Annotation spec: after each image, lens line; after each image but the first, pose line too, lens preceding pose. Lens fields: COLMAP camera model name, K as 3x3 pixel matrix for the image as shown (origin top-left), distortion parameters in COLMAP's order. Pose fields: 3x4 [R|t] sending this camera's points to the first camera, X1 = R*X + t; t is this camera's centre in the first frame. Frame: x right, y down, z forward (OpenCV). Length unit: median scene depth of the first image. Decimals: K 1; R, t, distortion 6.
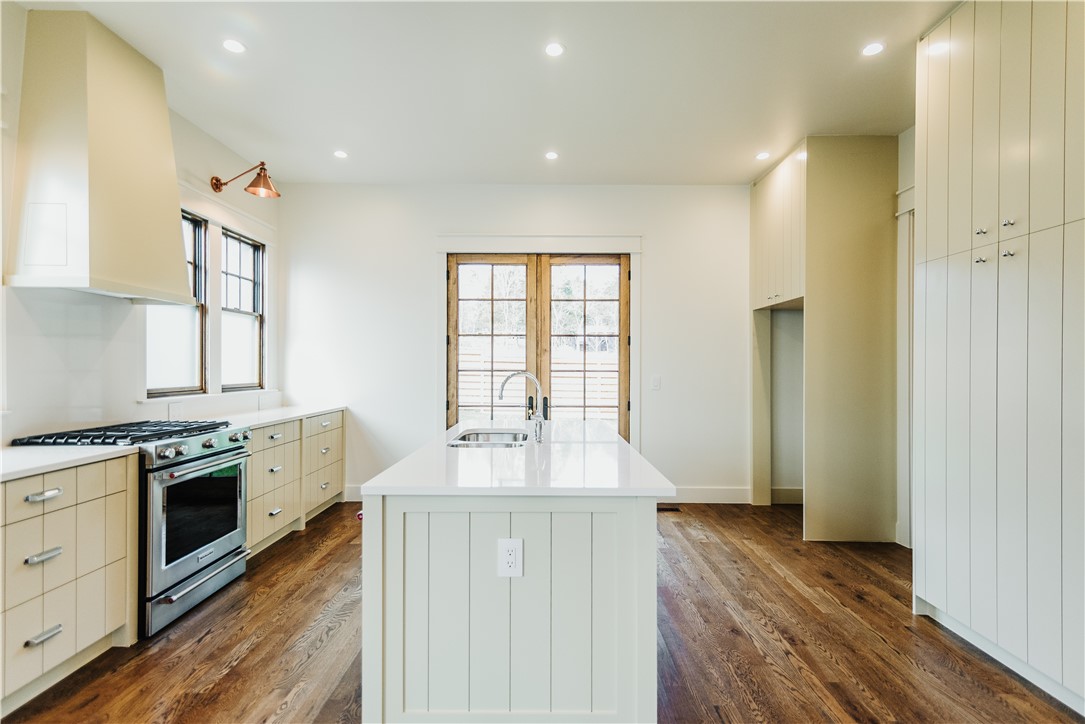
lens RADIAL K [[500.3, 0, 542.7], [0, 500.3, 368.7], [0, 0, 1]] dist [0.012481, -0.000256]
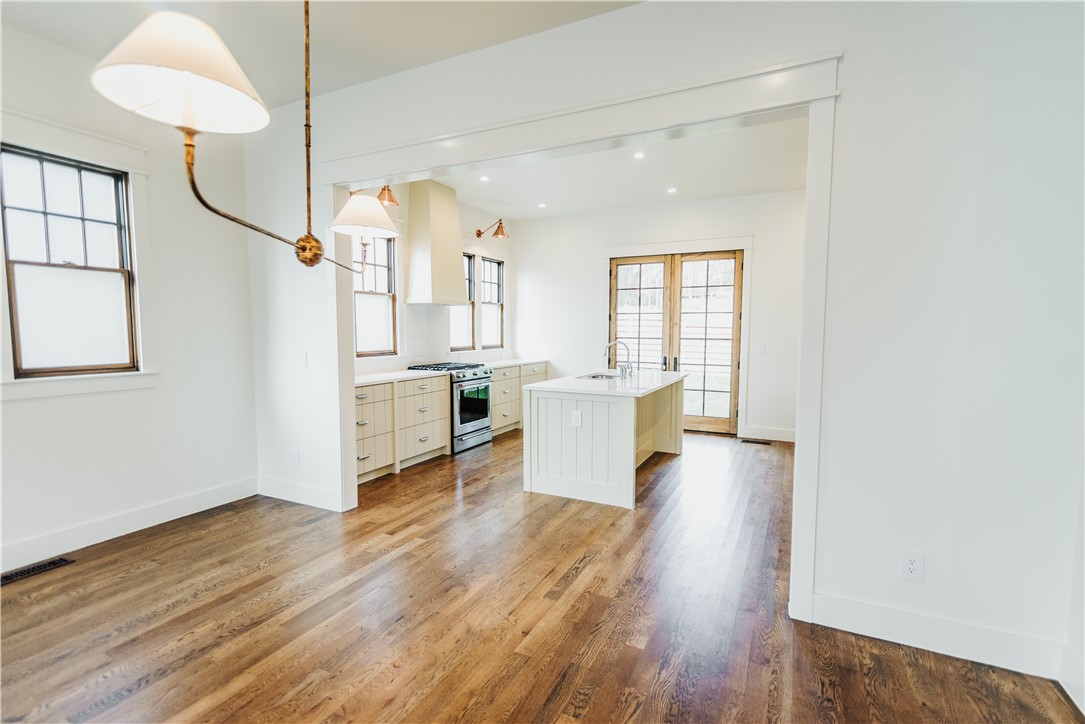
lens RADIAL K [[500.3, 0, 542.7], [0, 500.3, 368.7], [0, 0, 1]] dist [0.012481, -0.000256]
pose [[0.895411, 0.035491, -0.443823, 0.363844], [-0.001840, 0.997104, 0.076024, -0.021432], [0.445236, -0.067256, 0.892884, -0.522664]]
